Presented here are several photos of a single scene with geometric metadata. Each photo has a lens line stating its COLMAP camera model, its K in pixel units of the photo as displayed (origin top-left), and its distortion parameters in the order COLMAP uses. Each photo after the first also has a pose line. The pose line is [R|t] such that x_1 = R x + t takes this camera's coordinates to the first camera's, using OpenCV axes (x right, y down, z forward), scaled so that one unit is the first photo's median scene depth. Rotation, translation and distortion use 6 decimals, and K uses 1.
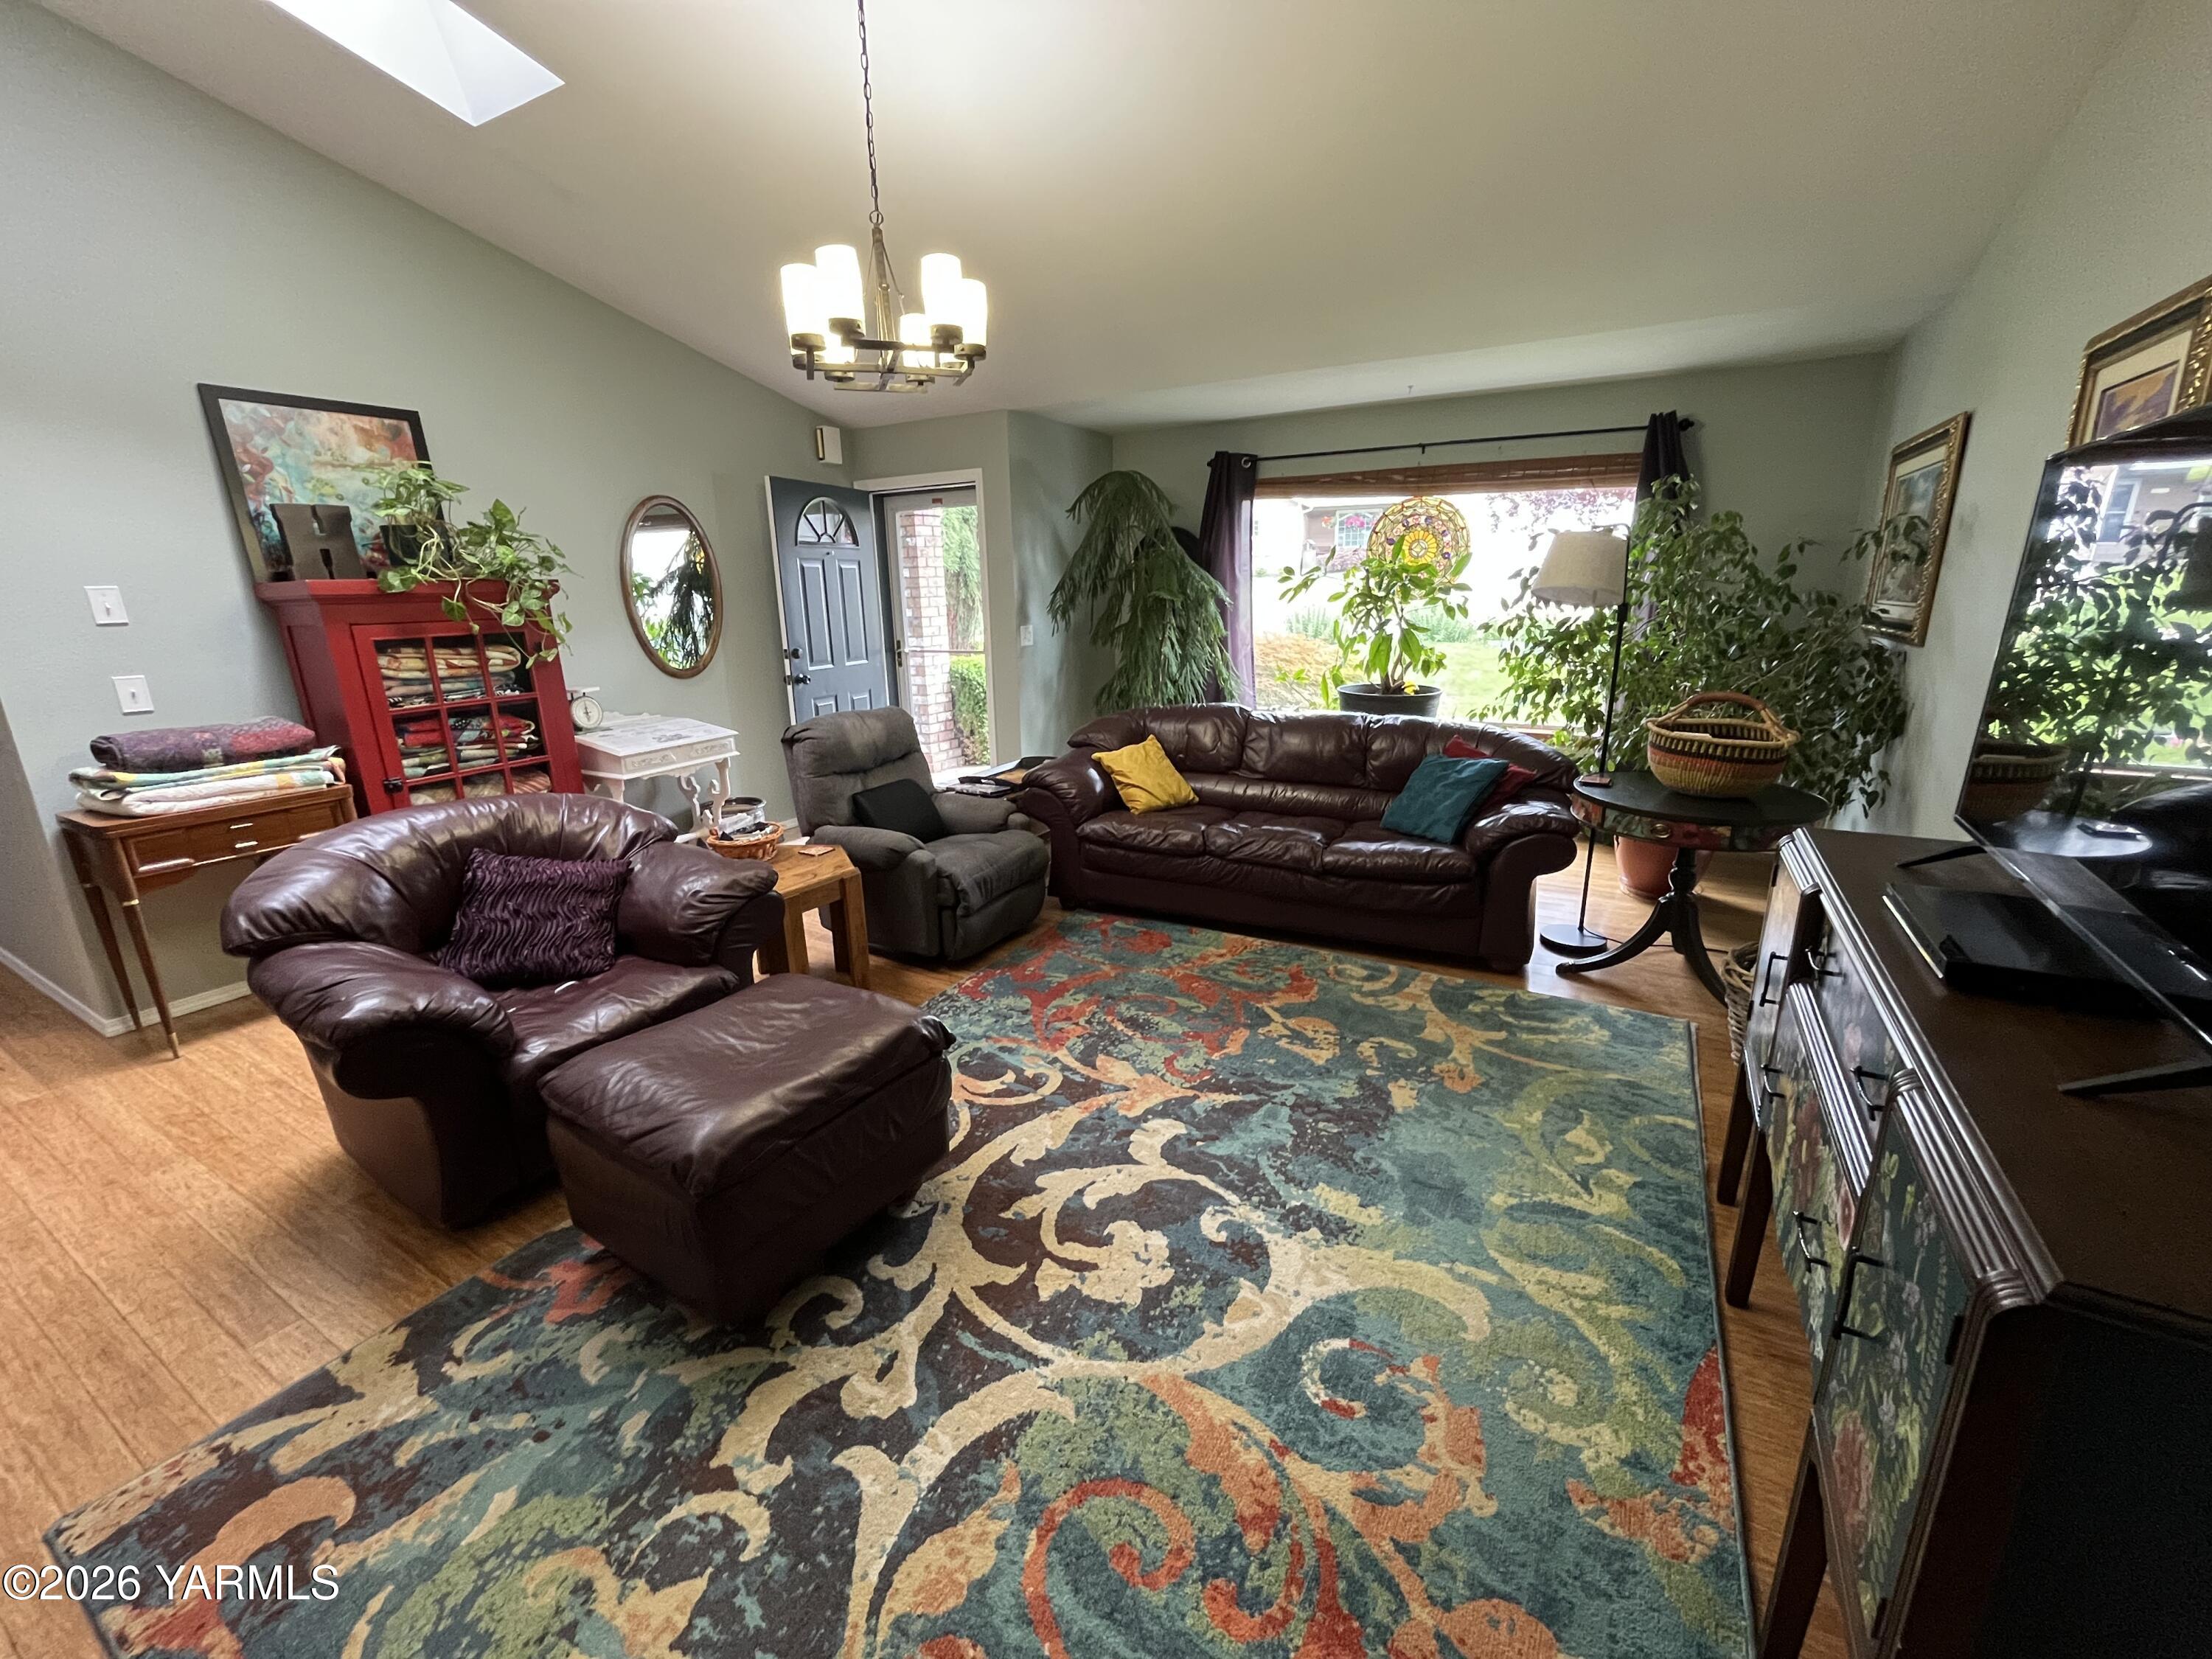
lens RADIAL K [[895.5, 0, 1106.0], [0, 895.5, 829.5], [0, 0, 1]] dist [0.000049, 0.000021]
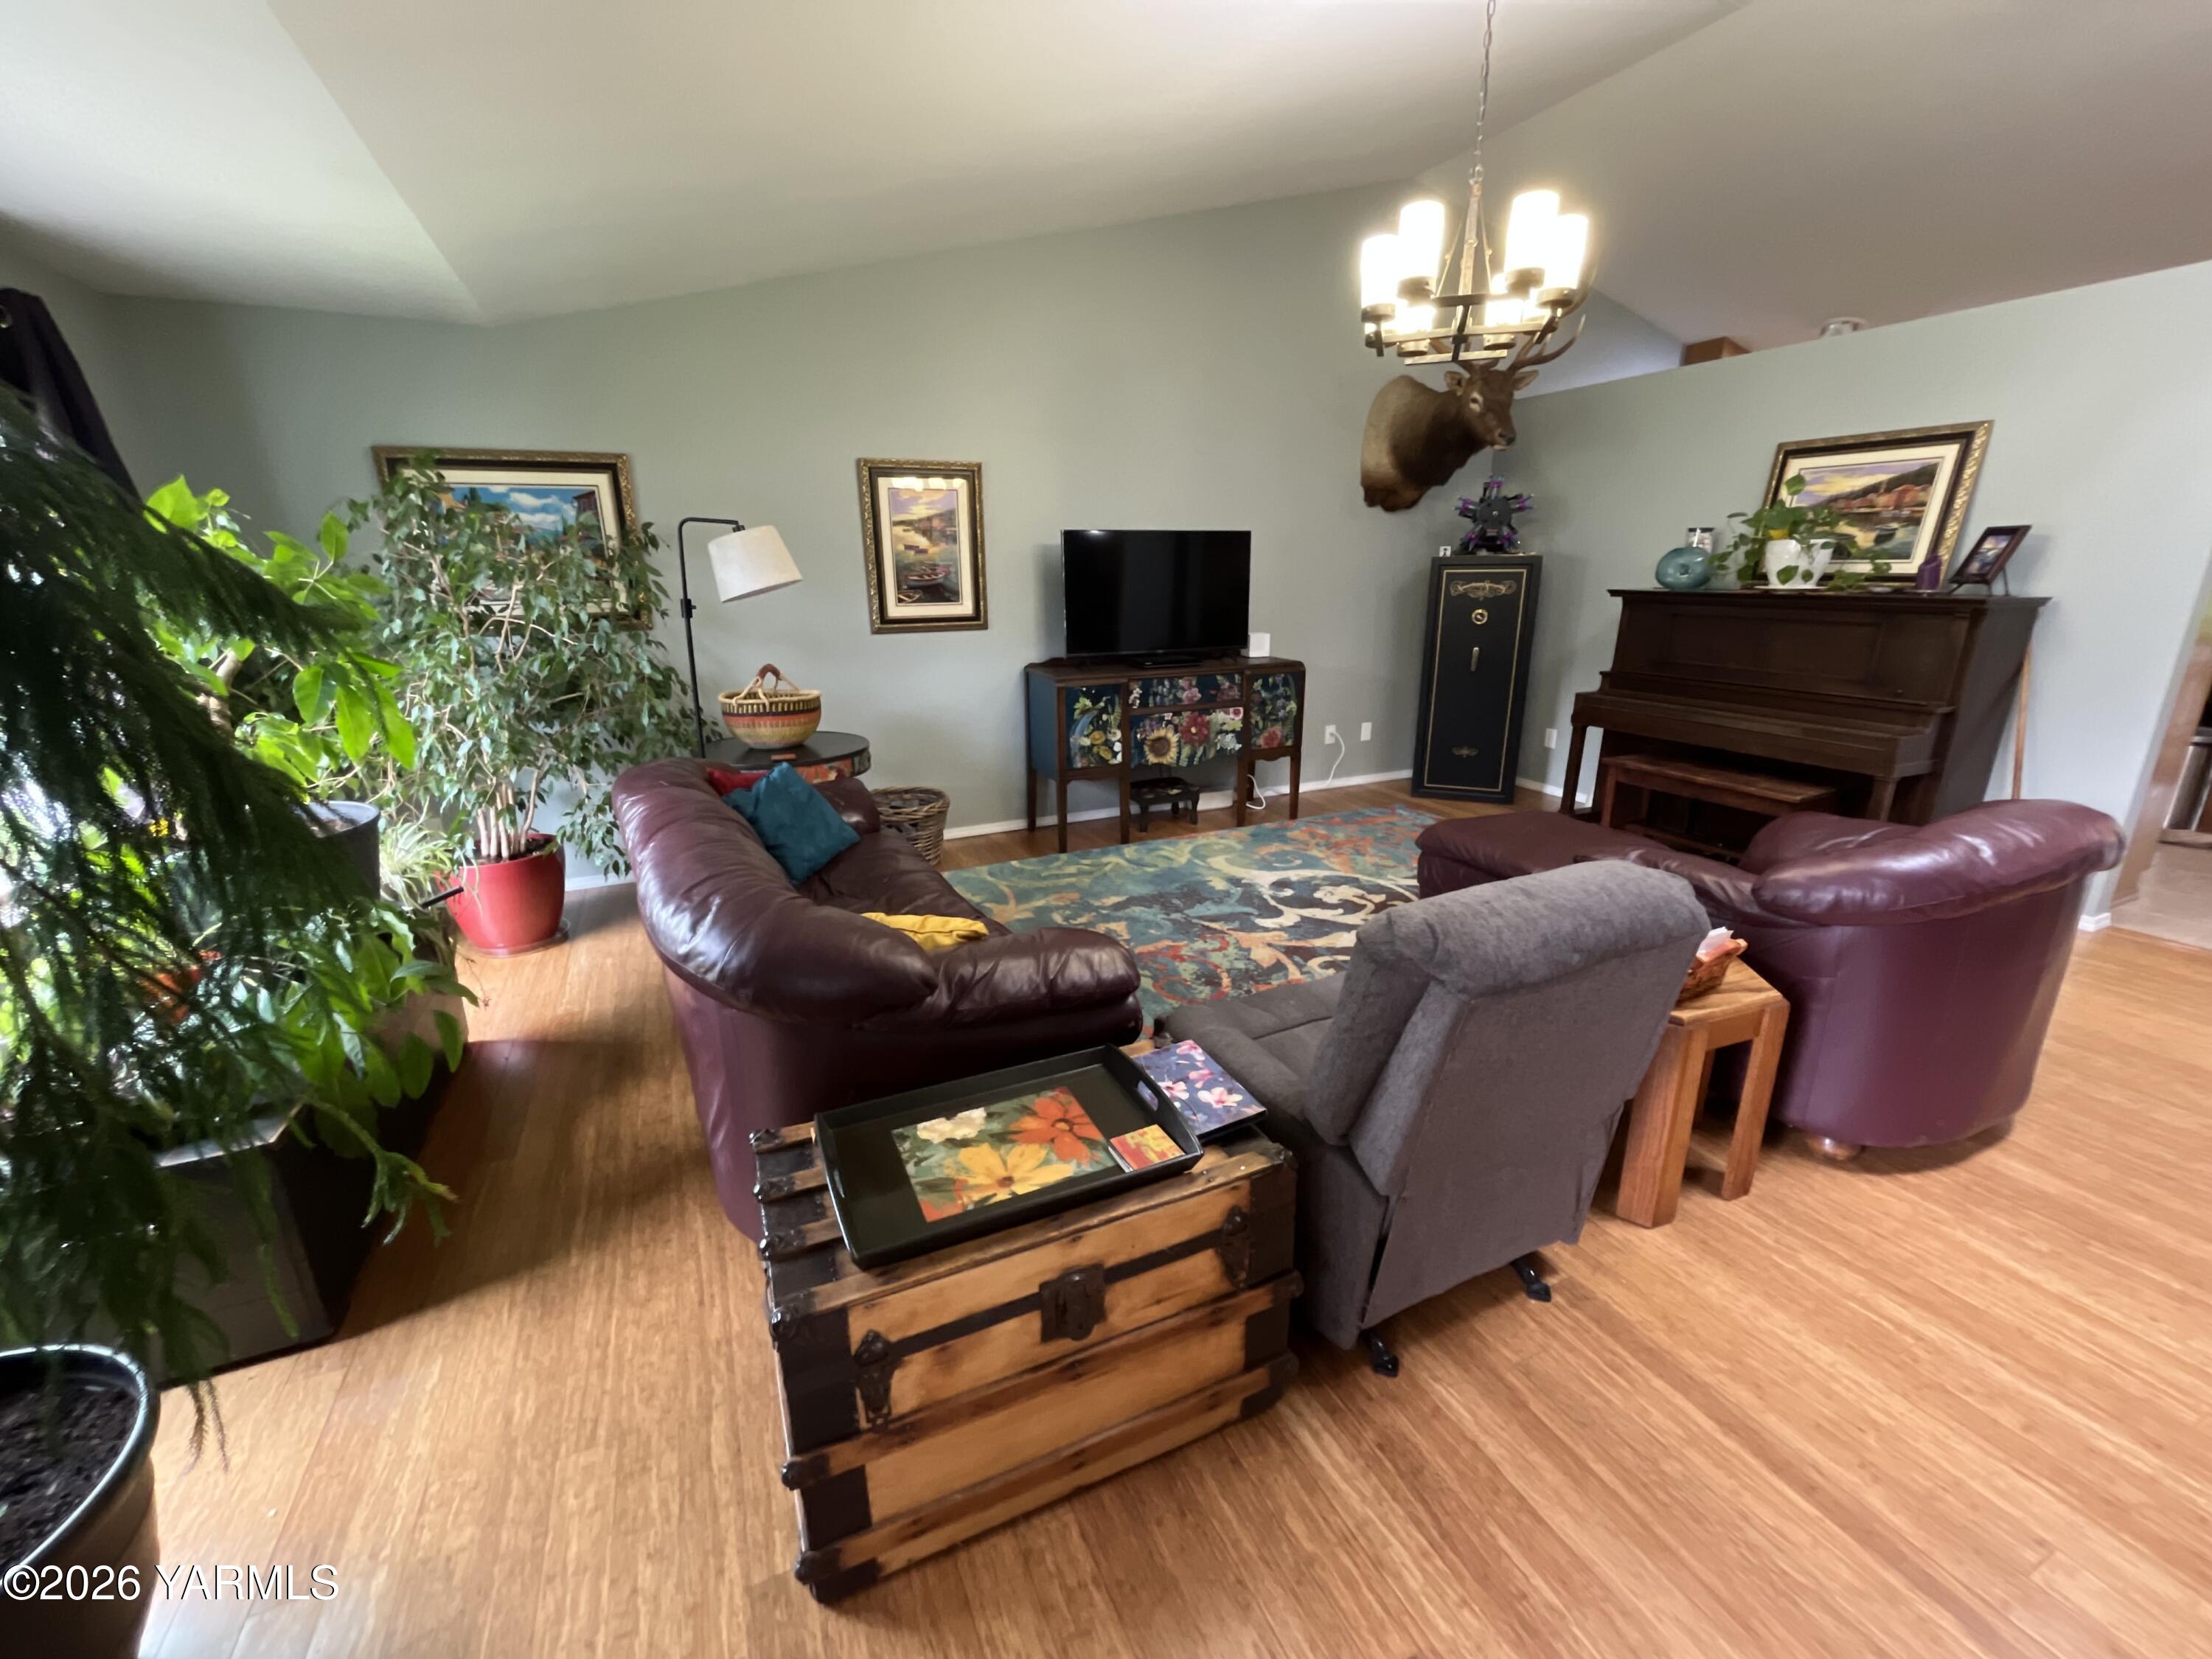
lens RADIAL K [[895.5, 0, 1106.0], [0, 895.5, 829.5], [0, 0, 1]] dist [0.000049, 0.000021]
pose [[-0.816668, -0.136930, 0.560628, -0.616763], [0.177863, 0.864437, 0.470227, -0.647993], [-0.549016, 0.483735, -0.681603, 2.401903]]
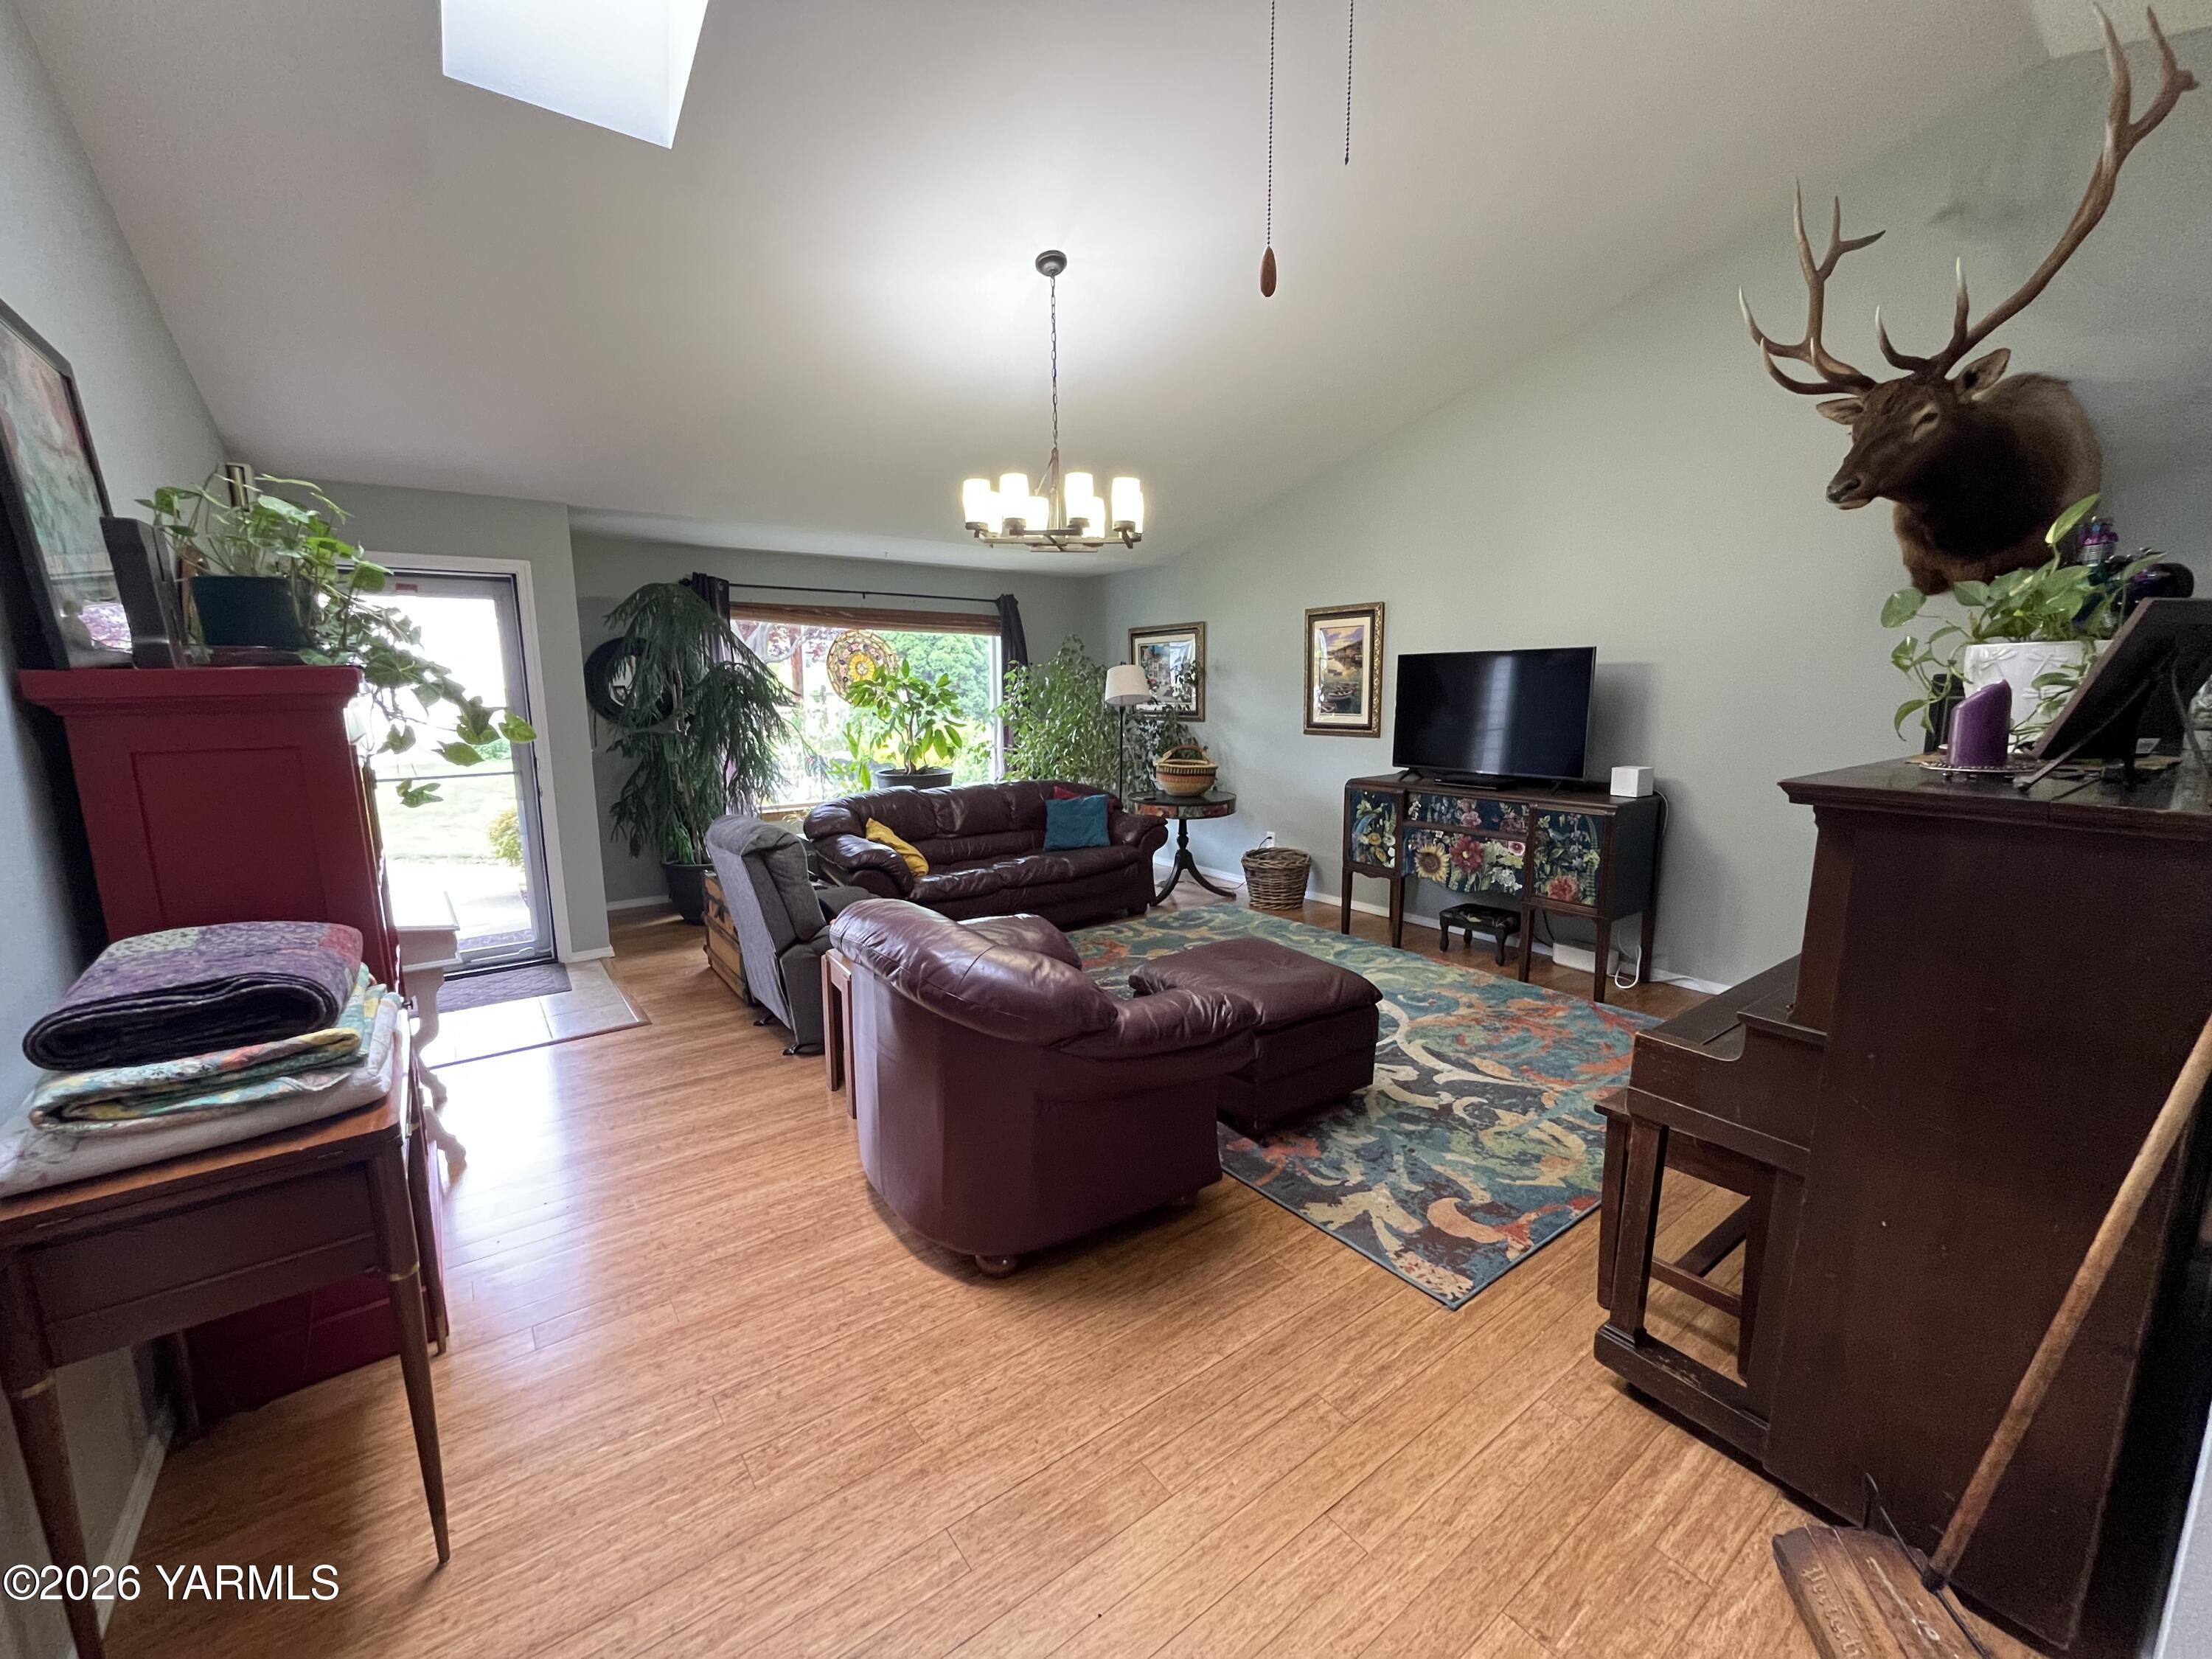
lens RADIAL K [[895.5, 0, 1106.0], [0, 895.5, 829.5], [0, 0, 1]] dist [0.000049, 0.000021]
pose [[0.397862, -0.129071, 0.908321, -1.771685], [0.244522, 0.969160, 0.030610, -0.102894], [-0.884259, 0.209926, 0.417153, 0.489566]]
